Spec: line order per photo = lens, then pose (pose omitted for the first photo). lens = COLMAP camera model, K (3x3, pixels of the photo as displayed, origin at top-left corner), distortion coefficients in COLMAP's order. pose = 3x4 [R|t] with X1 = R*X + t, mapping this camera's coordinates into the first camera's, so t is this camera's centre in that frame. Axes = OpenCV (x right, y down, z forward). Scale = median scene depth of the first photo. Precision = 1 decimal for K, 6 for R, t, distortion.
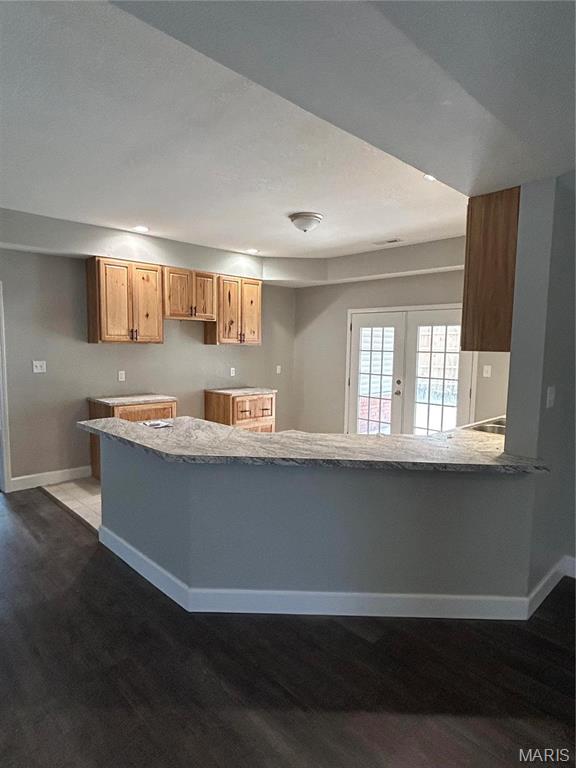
lens RADIAL K [[449.6, 0, 288.0], [0, 449.6, 384.0], [0, 0, 1]] dist [0.000770, 0.000156]
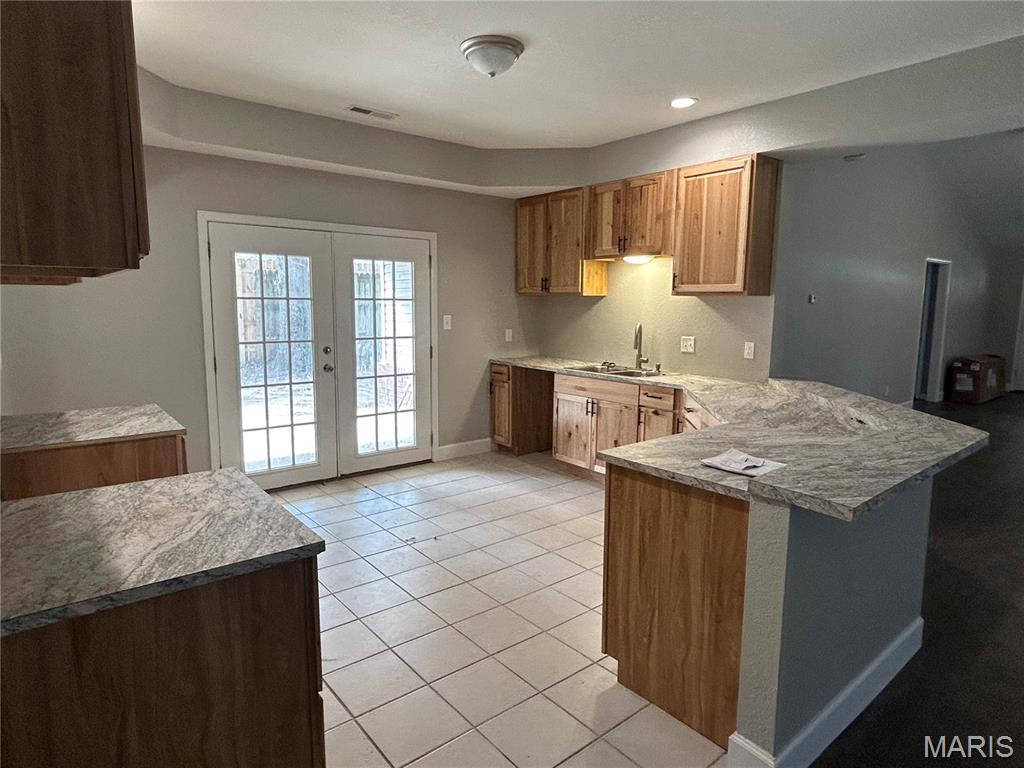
lens RADIAL K [[599.4, 0, 512.0], [0, 599.4, 384.0], [0, 0, 1]] dist [0.000770, 0.000156]
pose [[0.088400, -0.153054, 0.984256, -0.537449], [0.077175, 0.986207, 0.146426, -0.059123], [-0.993091, 0.063016, 0.098992, 0.692797]]
